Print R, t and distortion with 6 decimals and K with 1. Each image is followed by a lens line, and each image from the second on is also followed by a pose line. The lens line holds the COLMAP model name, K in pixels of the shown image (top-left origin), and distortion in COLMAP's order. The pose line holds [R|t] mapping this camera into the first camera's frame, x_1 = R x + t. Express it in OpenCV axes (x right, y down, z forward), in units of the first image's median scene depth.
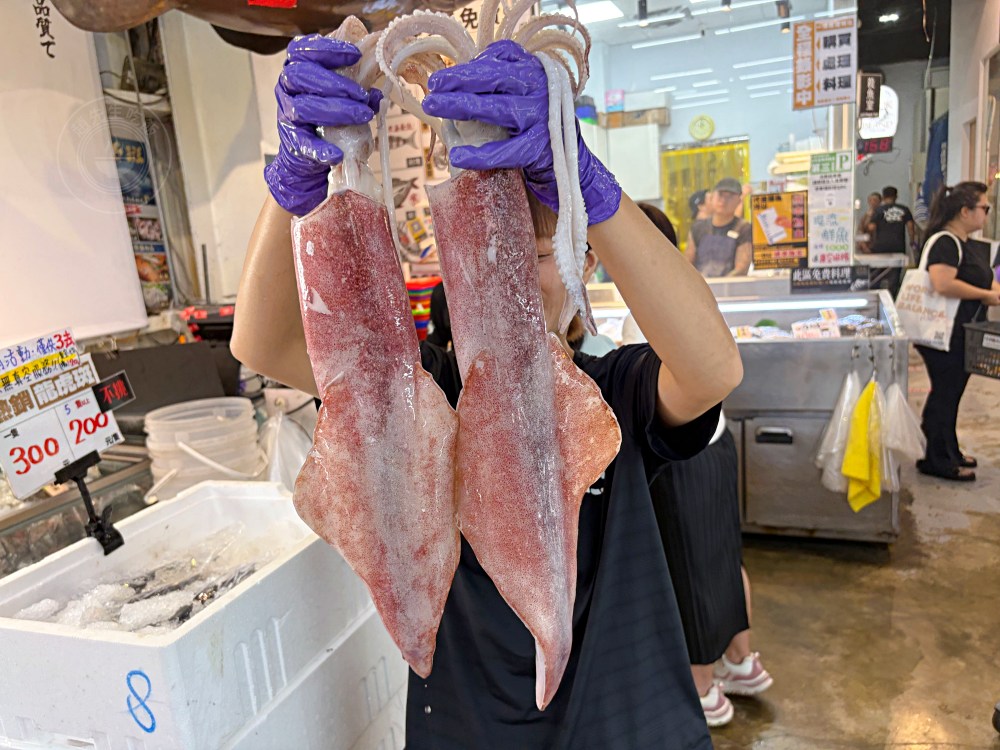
lens RADIAL K [[750.7, 0, 508.0], [0, 750.7, 378.2], [0, 0, 1]] dist [0.012270, -0.027993]
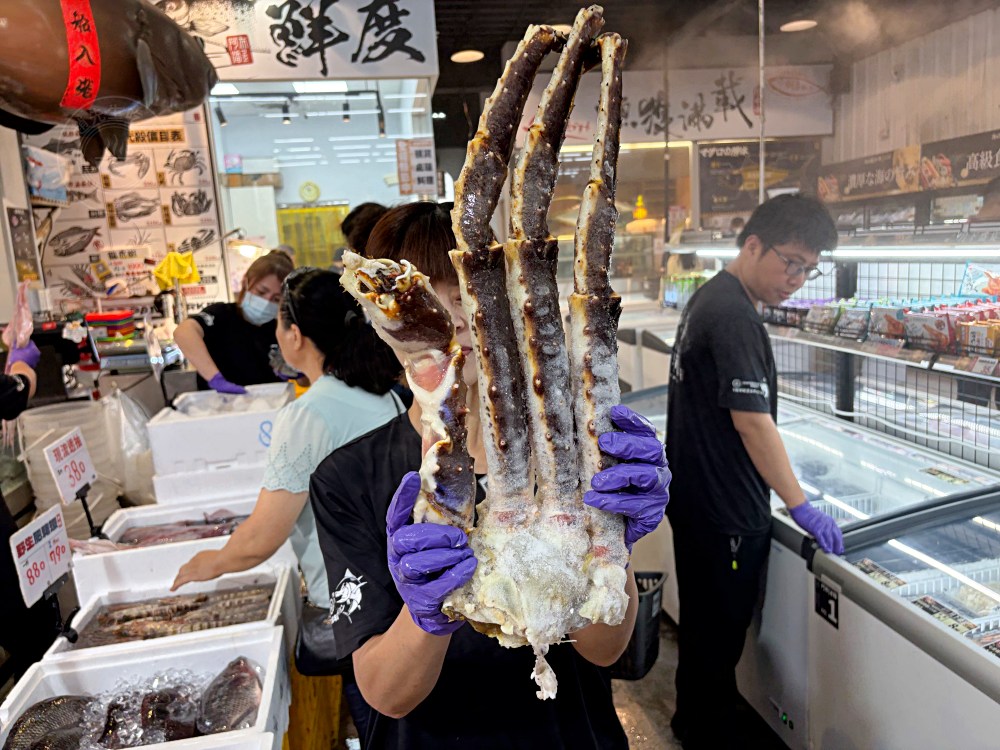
lens RADIAL K [[750.7, 0, 498.5], [0, 750.7, 374.7], [0, 0, 1]] dist [0.012270, -0.027993]
pose [[0.861055, -0.058290, 0.505160, -0.190269], [0.091900, 0.994889, -0.041846, 0.068794], [-0.500138, 0.082456, 0.862011, -0.303559]]
